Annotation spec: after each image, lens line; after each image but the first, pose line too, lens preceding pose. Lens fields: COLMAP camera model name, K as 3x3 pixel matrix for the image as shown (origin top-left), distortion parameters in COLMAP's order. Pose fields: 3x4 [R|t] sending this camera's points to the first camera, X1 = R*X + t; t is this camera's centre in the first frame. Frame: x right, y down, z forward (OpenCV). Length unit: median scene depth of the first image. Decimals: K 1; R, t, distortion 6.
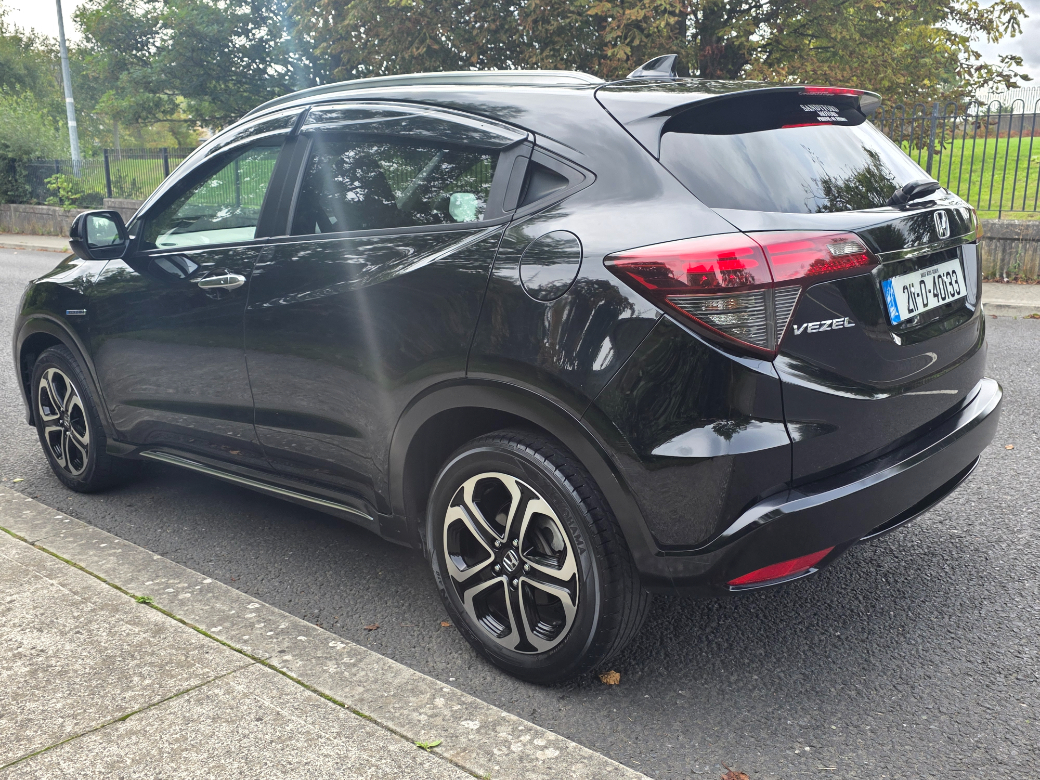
lens RADIAL K [[999.2, 0, 520.0], [0, 999.2, 390.0], [0, 0, 1]] dist [-0.082833, 0.275468]
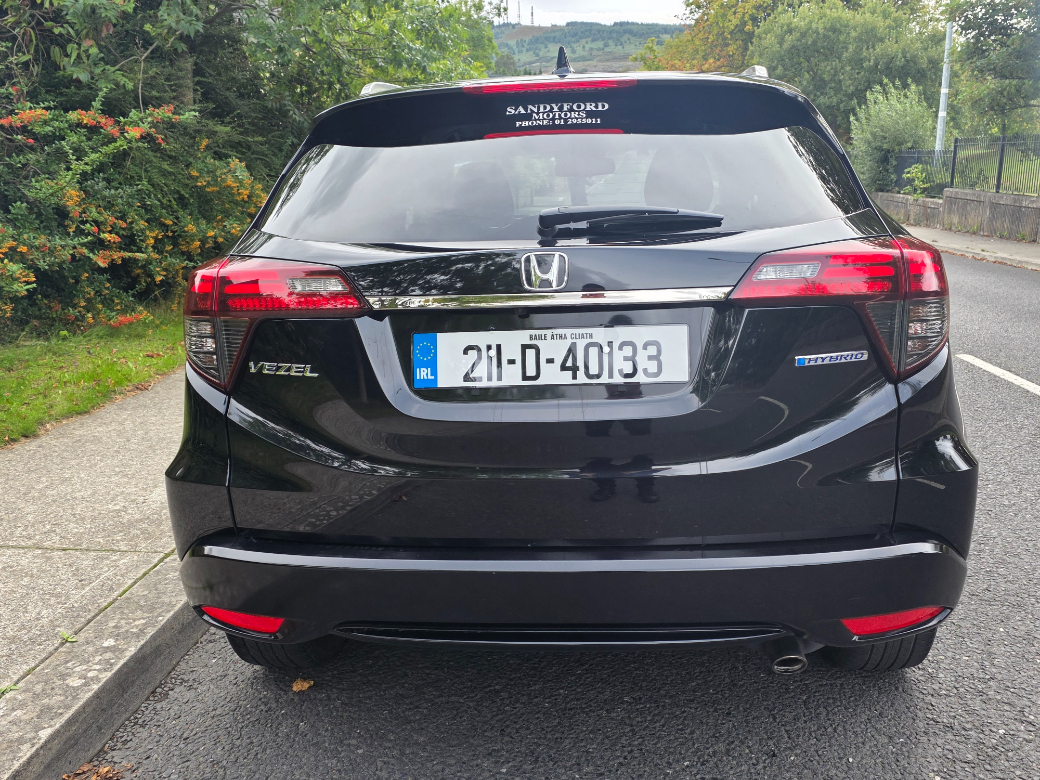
lens RADIAL K [[999.2, 0, 520.0], [0, 999.2, 390.0], [0, 0, 1]] dist [-0.082833, 0.275468]
pose [[0.593096, 0.181573, -0.784390, 0.934881], [-0.170292, 0.980488, 0.098204, -0.140194], [0.786916, 0.075331, 0.612444, 0.512285]]
